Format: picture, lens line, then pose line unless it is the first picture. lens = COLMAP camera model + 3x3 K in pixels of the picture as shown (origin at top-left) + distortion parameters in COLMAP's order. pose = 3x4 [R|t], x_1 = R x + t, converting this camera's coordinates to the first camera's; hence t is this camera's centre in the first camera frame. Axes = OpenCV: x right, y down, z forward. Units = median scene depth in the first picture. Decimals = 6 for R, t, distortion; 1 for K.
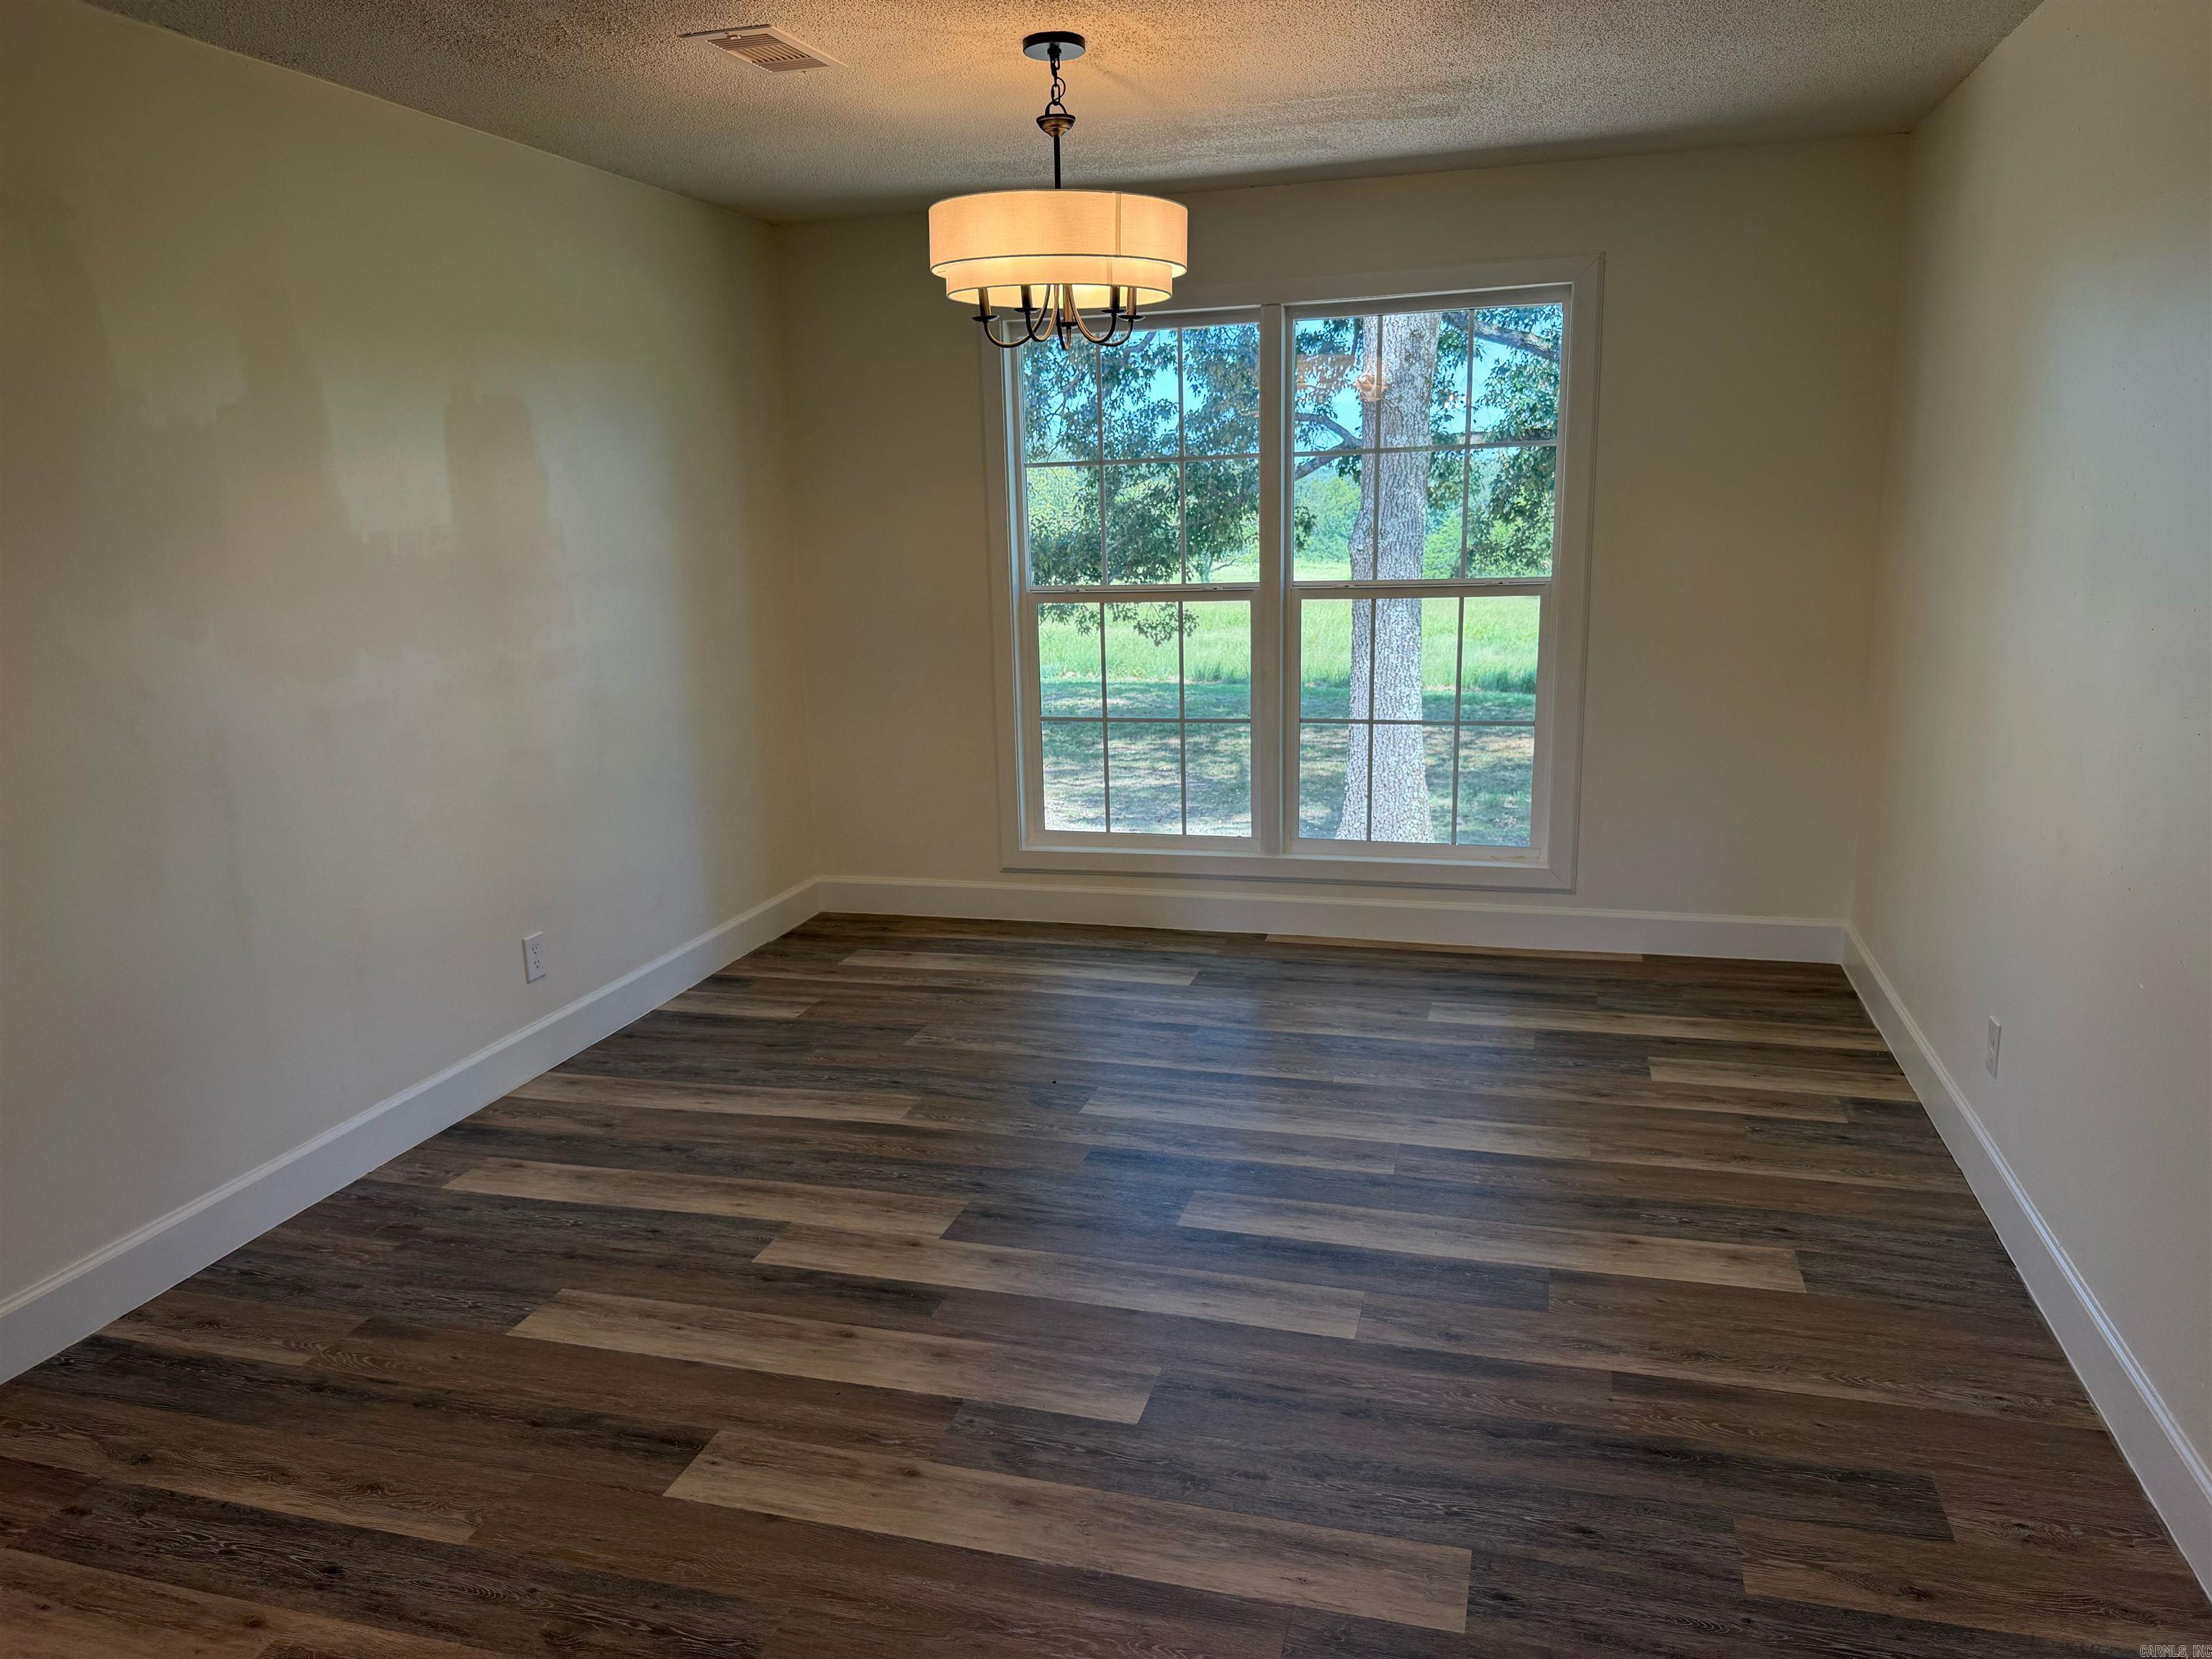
lens RADIAL K [[1564.7, 0, 1111.6], [0, 1564.7, 835.6], [0, 0, 1]] dist [0.049900, -0.060289]
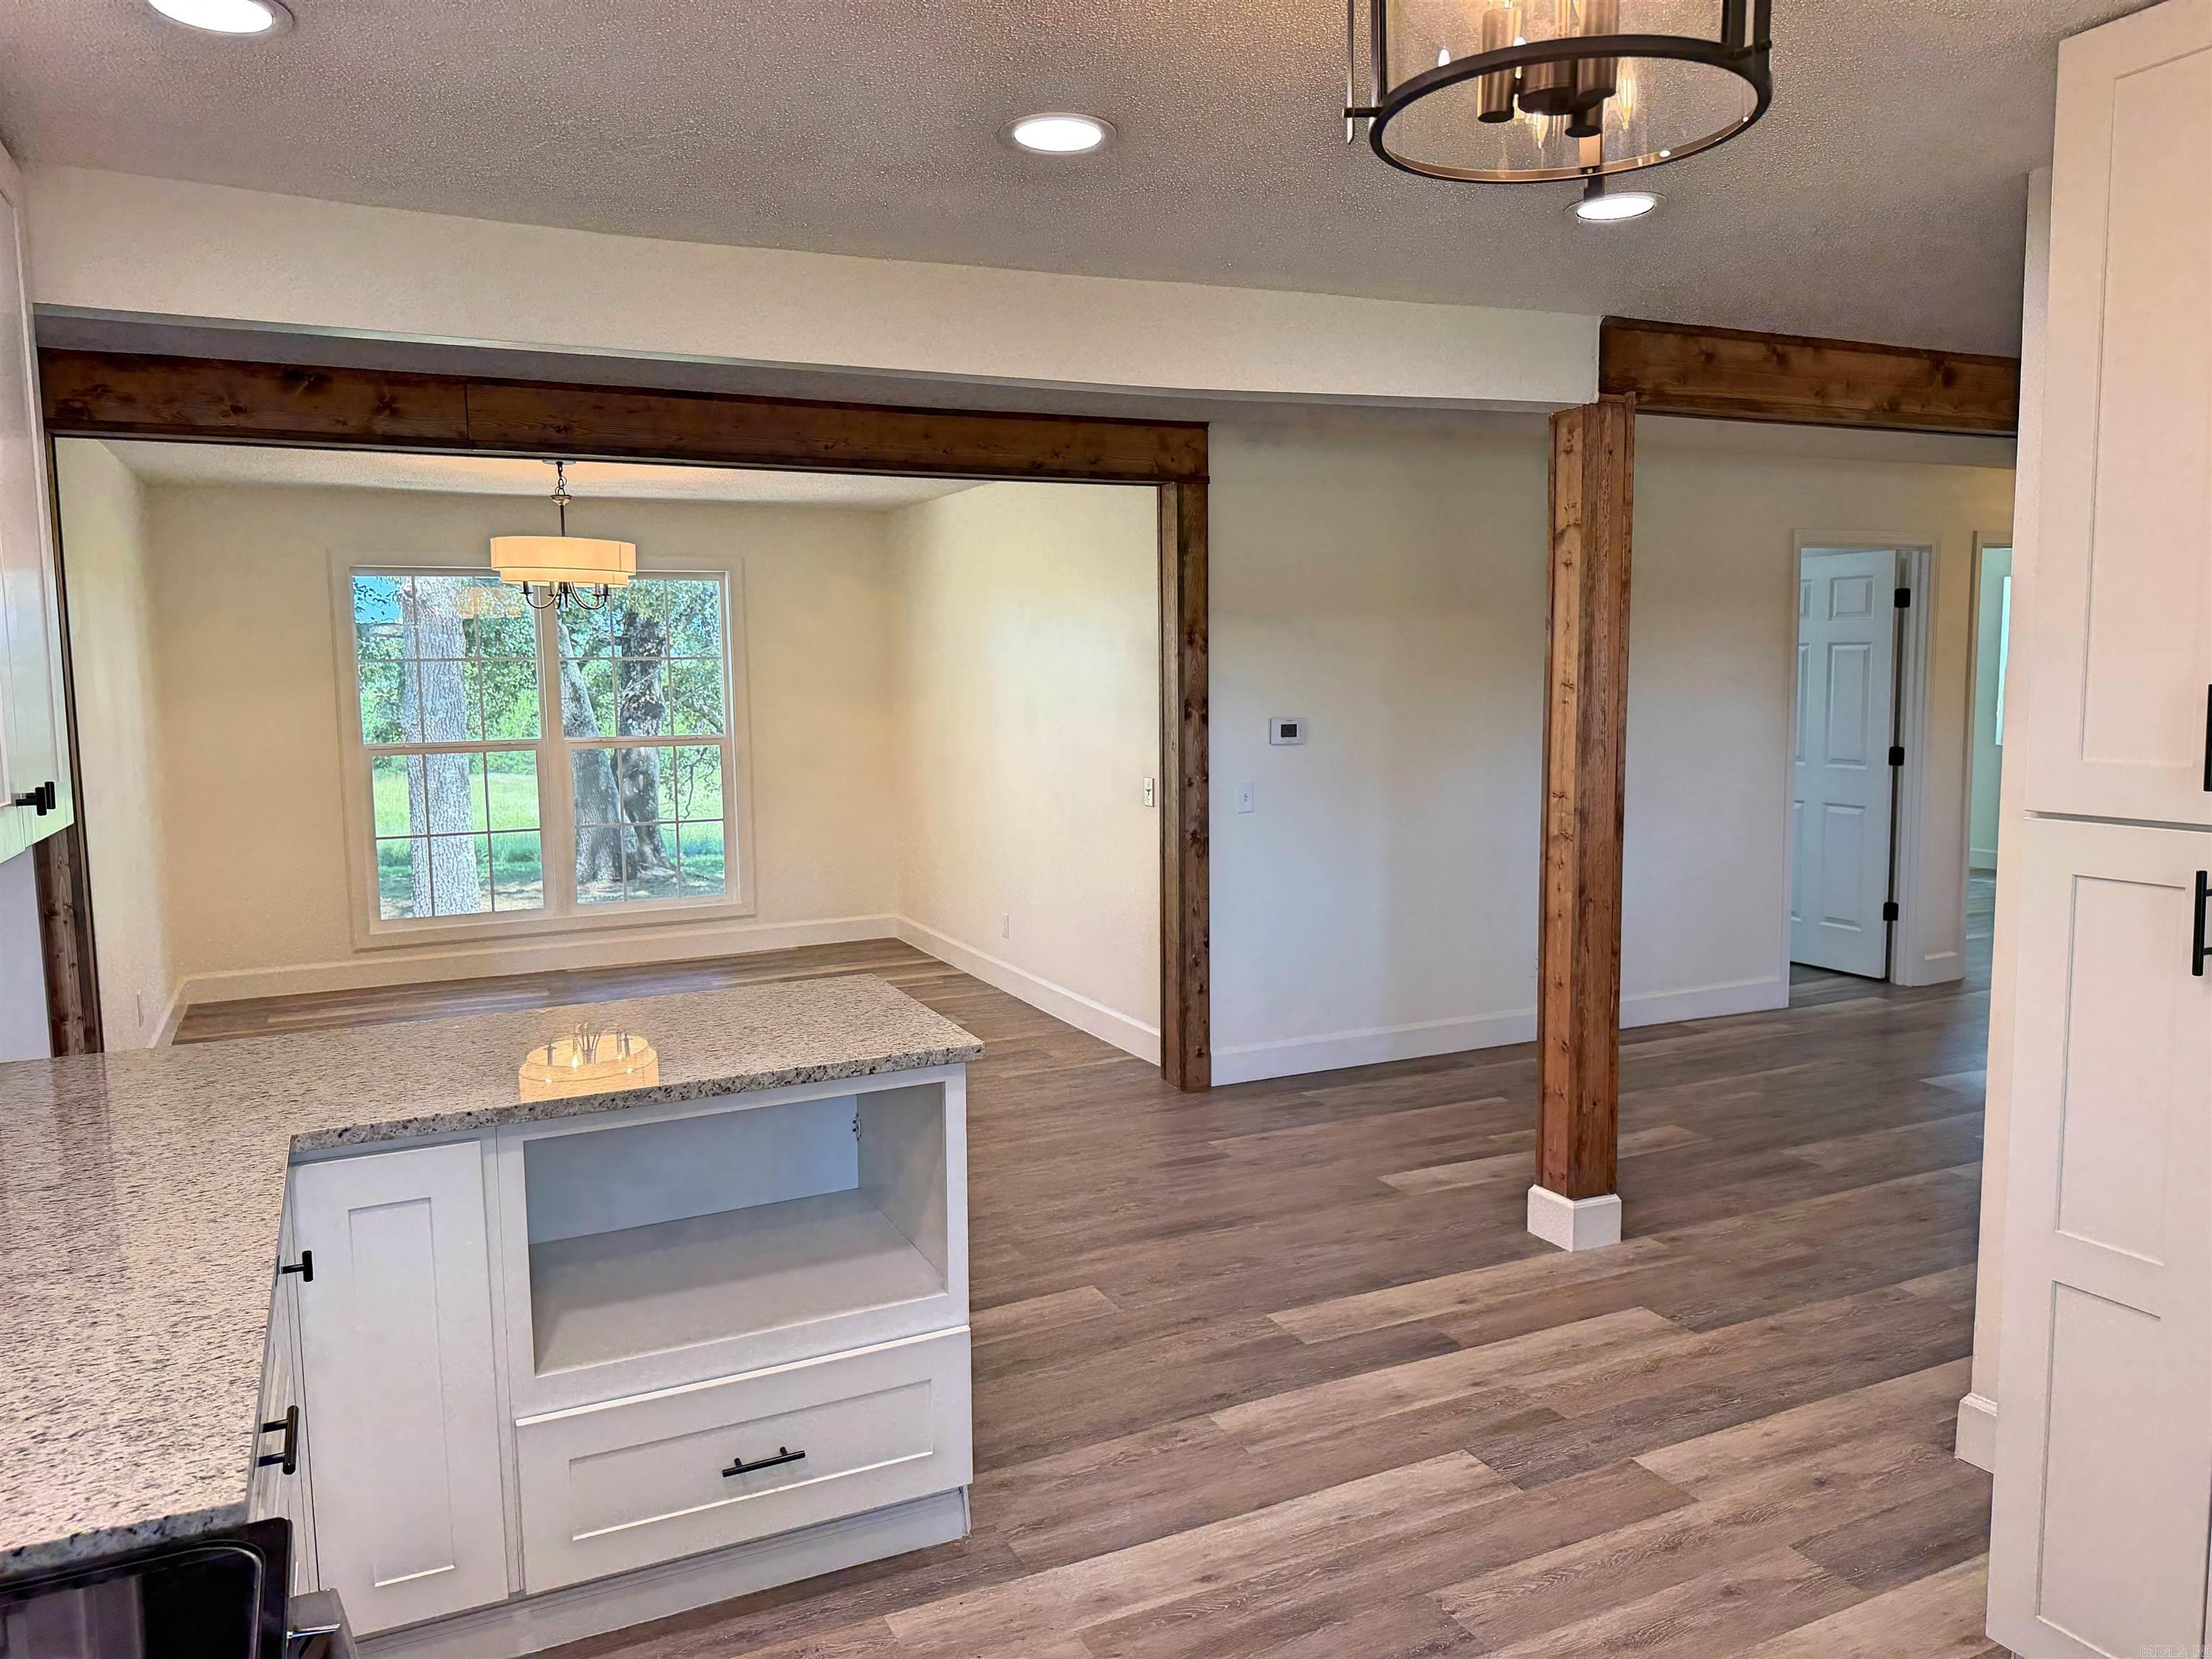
lens RADIAL K [[1564.7, 0, 1109.4], [0, 1564.7, 815.1], [0, 0, 1]] dist [0.049900, -0.060289]
pose [[0.752184, -0.056259, 0.656547, -0.503478], [0.138283, 0.987640, -0.073797, 0.104313], [-0.644280, 0.146298, 0.750666, -0.509654]]
